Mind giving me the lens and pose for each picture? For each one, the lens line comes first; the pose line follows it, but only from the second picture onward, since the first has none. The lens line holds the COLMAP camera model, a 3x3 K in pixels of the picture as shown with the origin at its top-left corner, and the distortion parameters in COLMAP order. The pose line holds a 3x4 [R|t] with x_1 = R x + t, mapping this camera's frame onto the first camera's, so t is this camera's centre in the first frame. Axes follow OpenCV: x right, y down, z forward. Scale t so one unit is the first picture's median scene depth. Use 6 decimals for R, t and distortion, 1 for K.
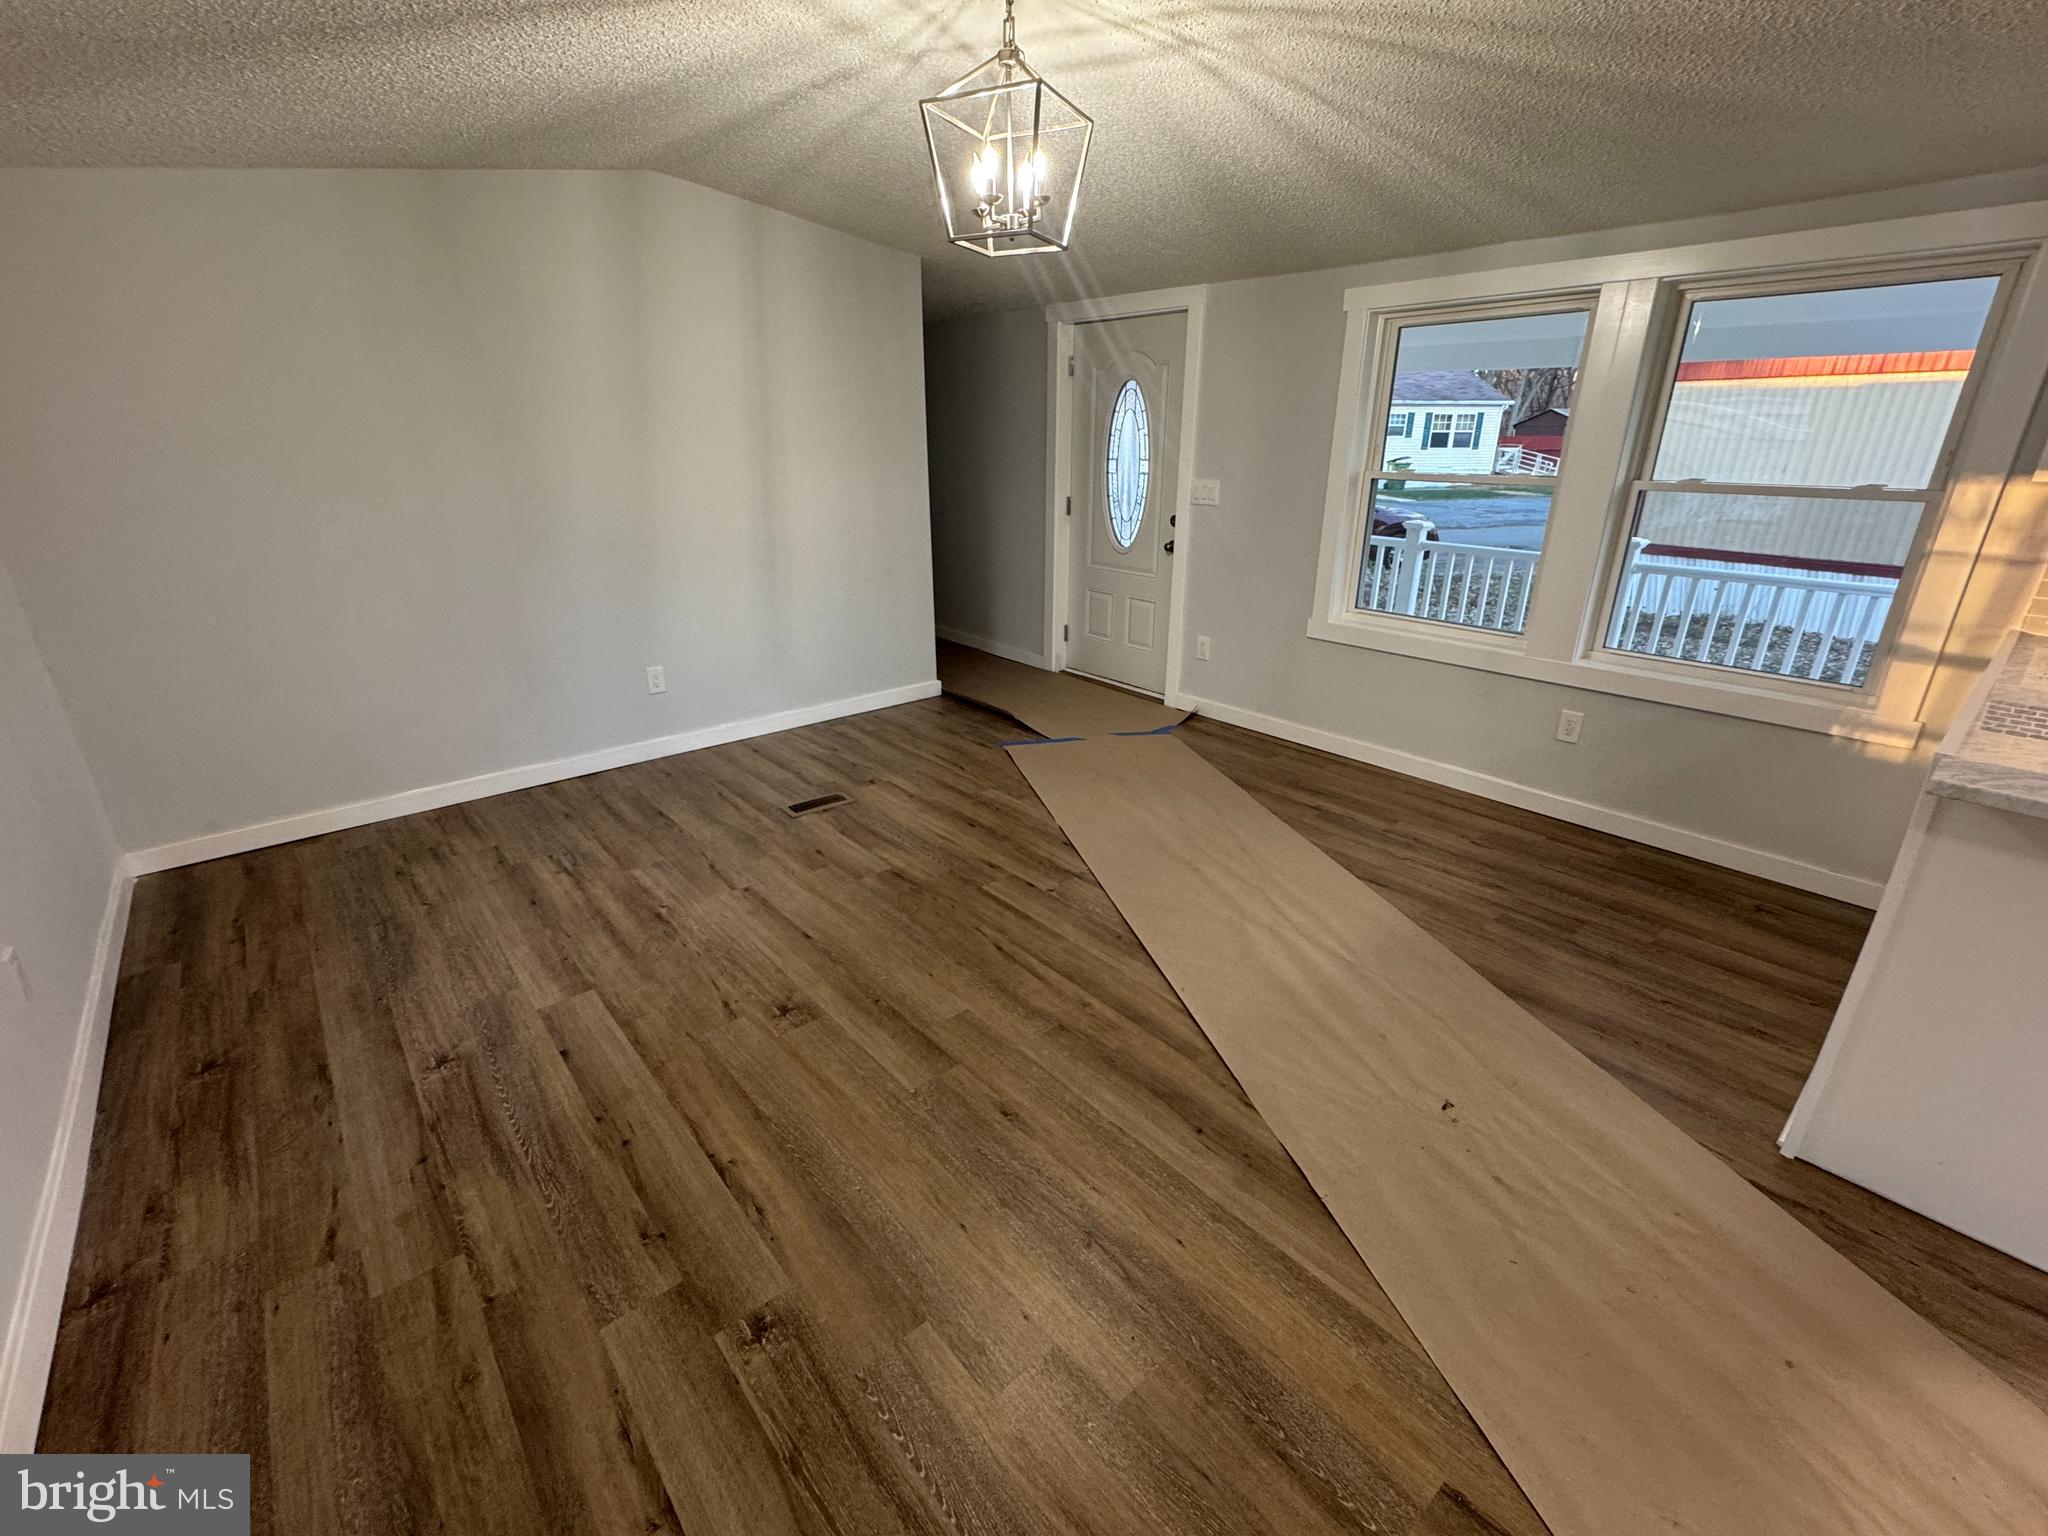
lens RADIAL K [[882.8, 0, 1025.4], [0, 882.8, 767.5], [0, 0, 1]] dist [-0.000451, -0.000261]
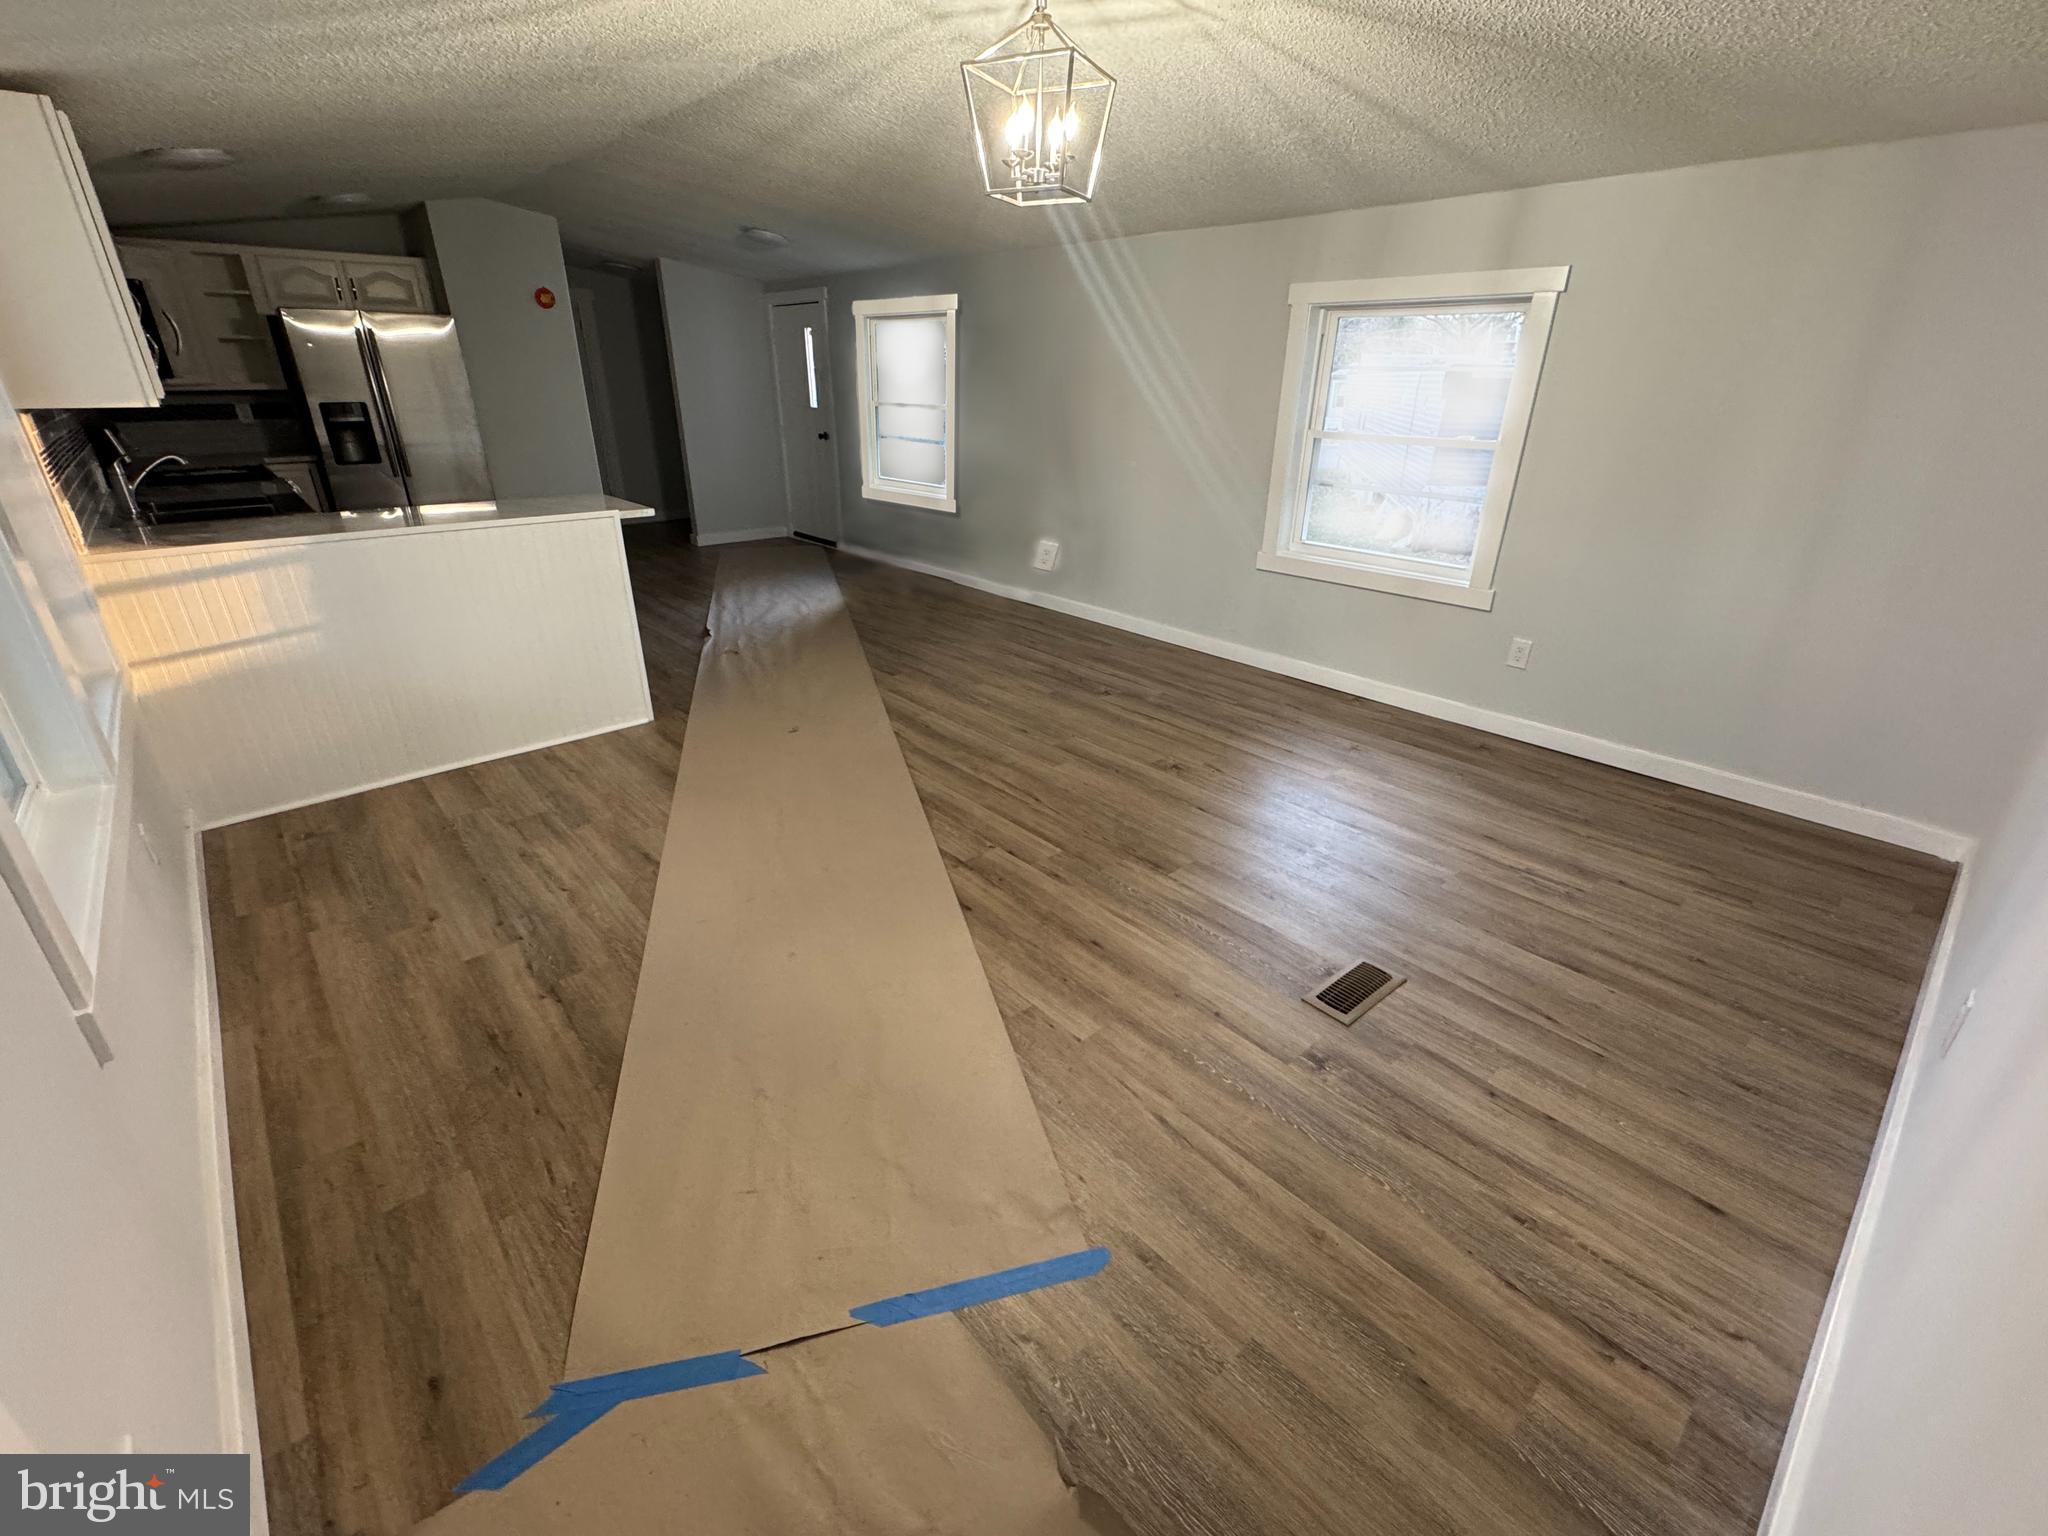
lens RADIAL K [[882.8, 0, 1020.4], [0, 882.8, 767.0], [0, 0, 1]] dist [-0.000451, -0.000261]
pose [[-0.999817, 0.001268, -0.019071, 0.015200], [-0.012669, 0.703135, 0.710944, -0.613811], [0.014311, 0.711056, -0.702990, 1.598032]]
